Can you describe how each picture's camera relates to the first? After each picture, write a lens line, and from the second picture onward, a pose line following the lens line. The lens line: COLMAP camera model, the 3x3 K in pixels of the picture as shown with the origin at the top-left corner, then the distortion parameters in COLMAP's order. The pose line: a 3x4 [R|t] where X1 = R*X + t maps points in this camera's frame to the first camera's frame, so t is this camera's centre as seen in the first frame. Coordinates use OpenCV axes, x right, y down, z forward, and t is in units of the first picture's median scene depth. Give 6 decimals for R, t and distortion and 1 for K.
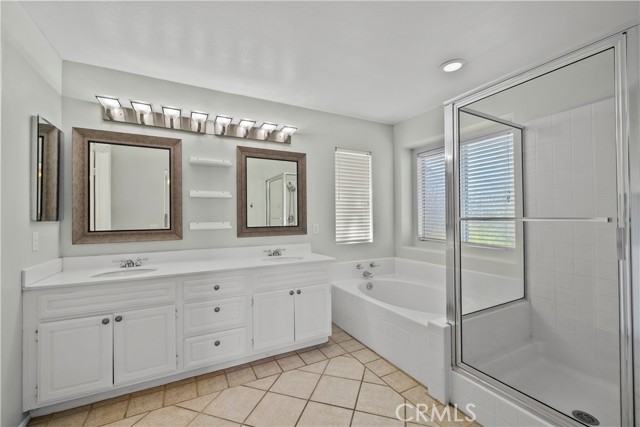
lens RADIAL K [[266.7, 0, 318.2], [0, 266.7, 213.8], [0, 0, 1]] dist [-0.004607, -0.000081]
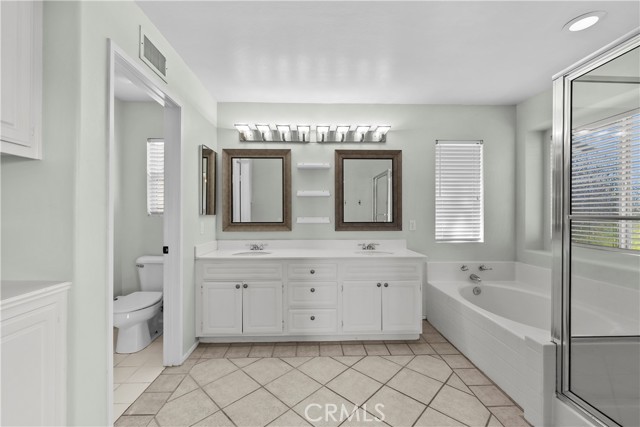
lens RADIAL K [[266.7, 0, 316.3], [0, 266.7, 213.6], [0, 0, 1]] dist [-0.004607, -0.000081]
pose [[0.896338, 0.008334, -0.443293, 0.146491], [-0.001704, 0.999881, 0.015352, -0.002323], [0.443368, -0.013005, 0.896245, -0.056465]]
